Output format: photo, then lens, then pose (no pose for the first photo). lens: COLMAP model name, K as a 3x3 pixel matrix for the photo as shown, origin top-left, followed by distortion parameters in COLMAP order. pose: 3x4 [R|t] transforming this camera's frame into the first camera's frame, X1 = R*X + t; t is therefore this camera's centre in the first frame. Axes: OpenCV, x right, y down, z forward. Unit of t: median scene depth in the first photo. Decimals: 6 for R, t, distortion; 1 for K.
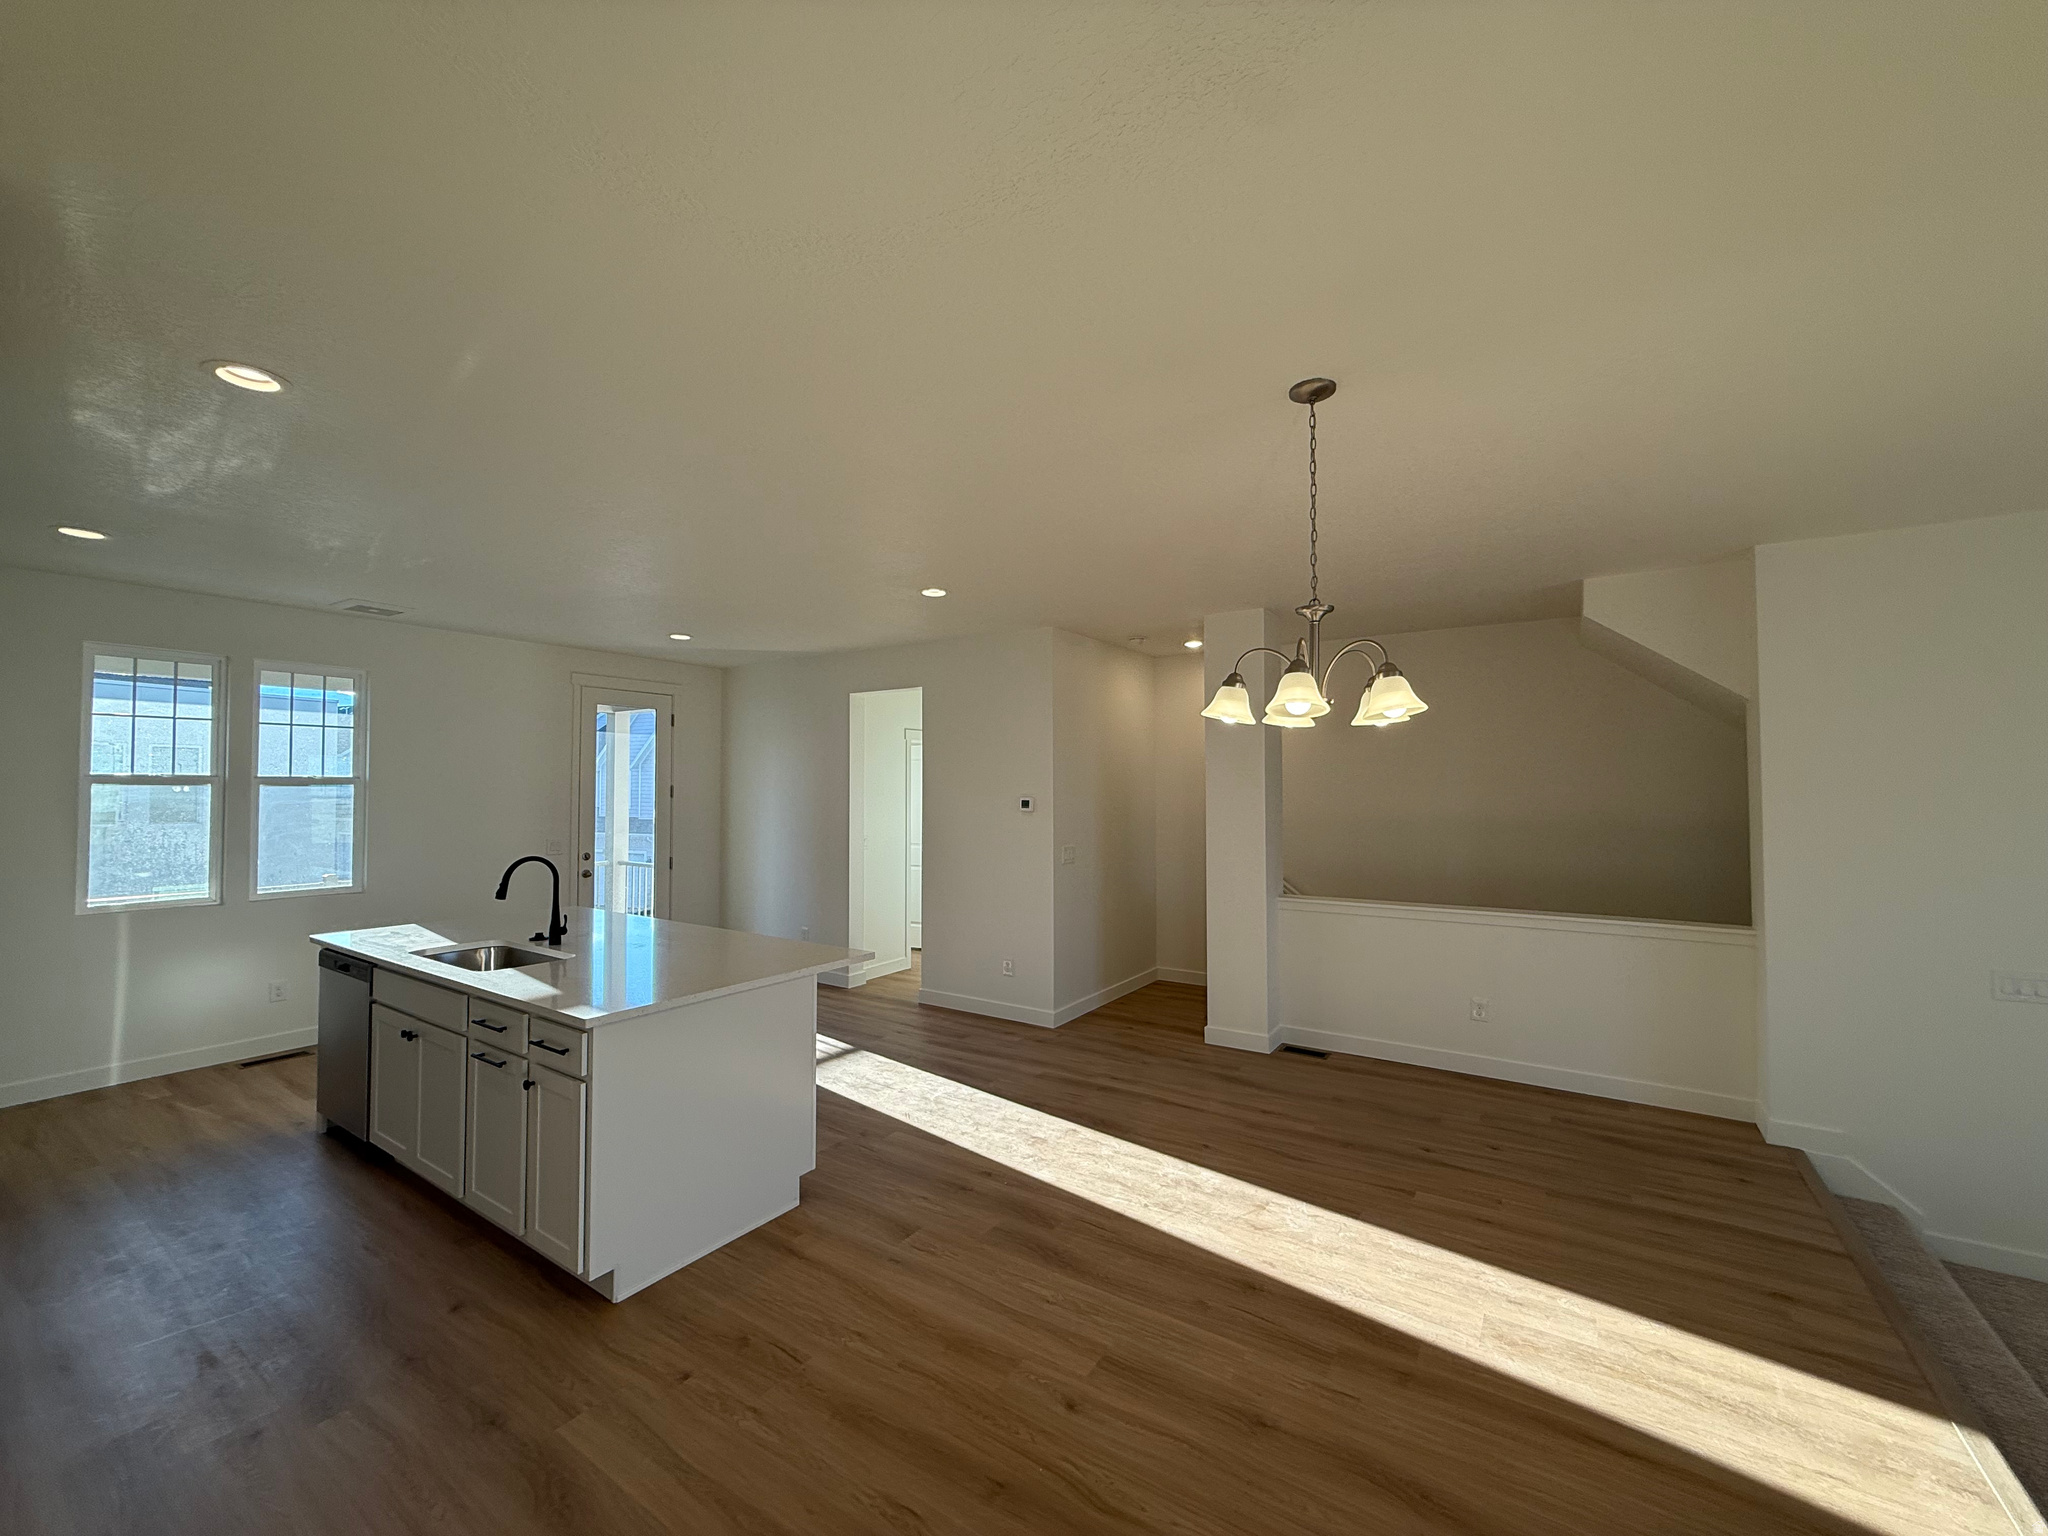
lens RADIAL K [[811.3, 0, 1022.5], [0, 811.3, 767.5], [0, 0, 1]] dist [-0.000827, -0.000251]
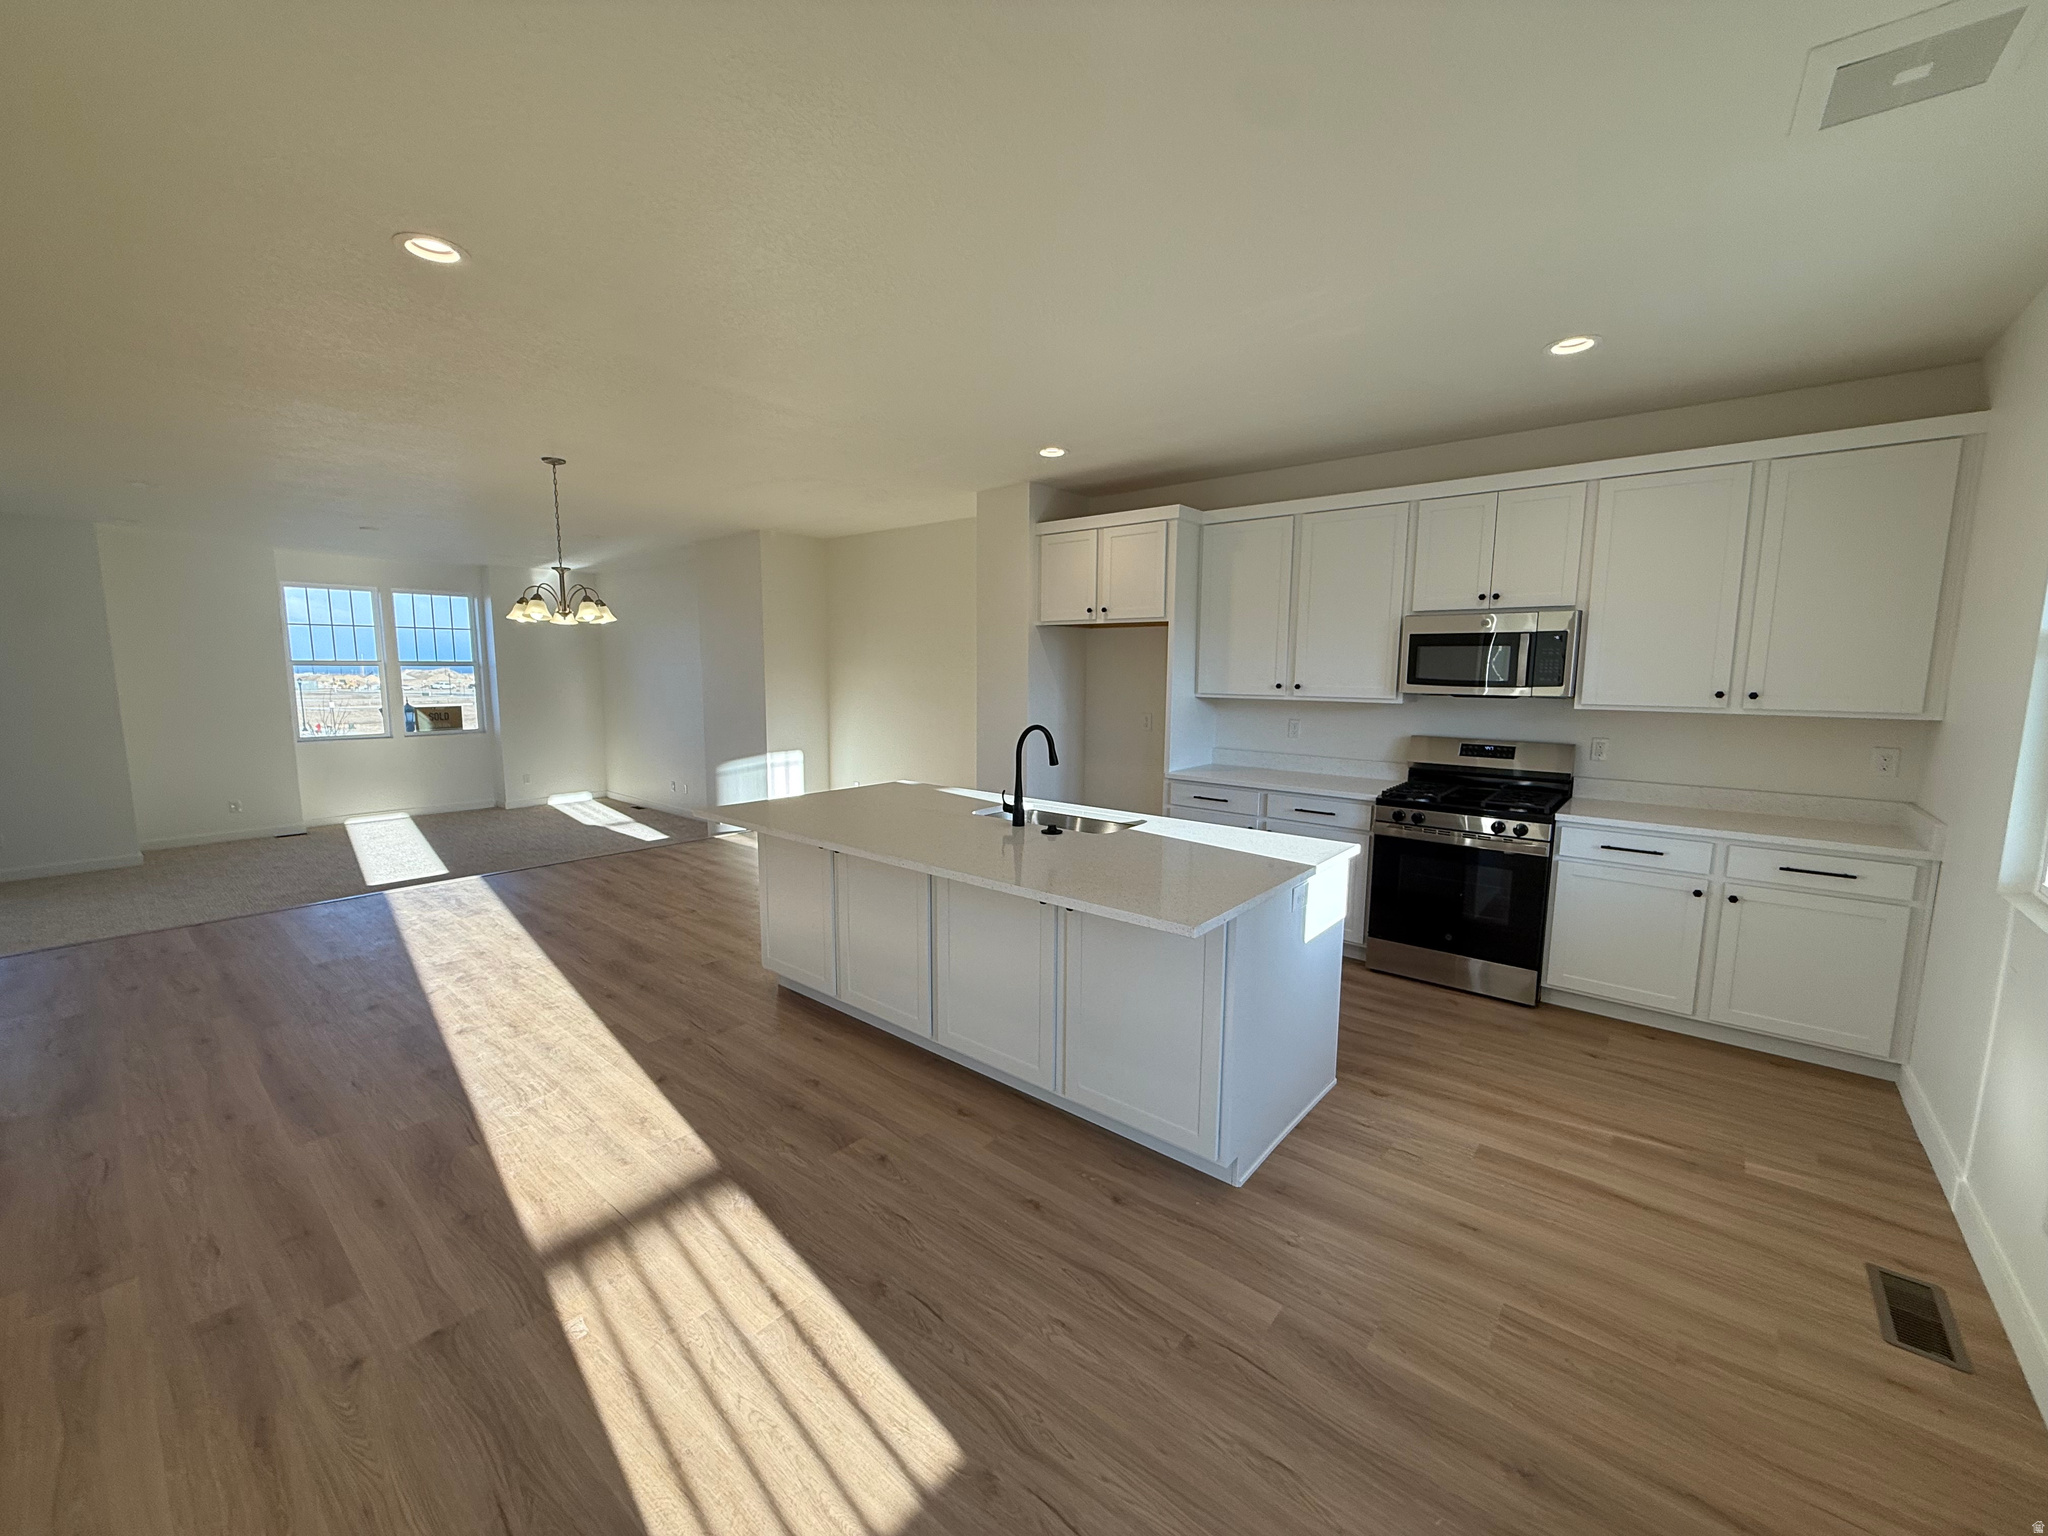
lens RADIAL K [[810.8, 0, 1016.3], [0, 810.8, 768.8], [0, 0, 1]] dist [0.004956, 0.000291]
pose [[-0.993576, -0.020859, 0.111226, -0.571439], [-0.009665, 0.994916, 0.100242, 0.055728], [-0.112752, 0.098523, -0.988727, 1.600238]]
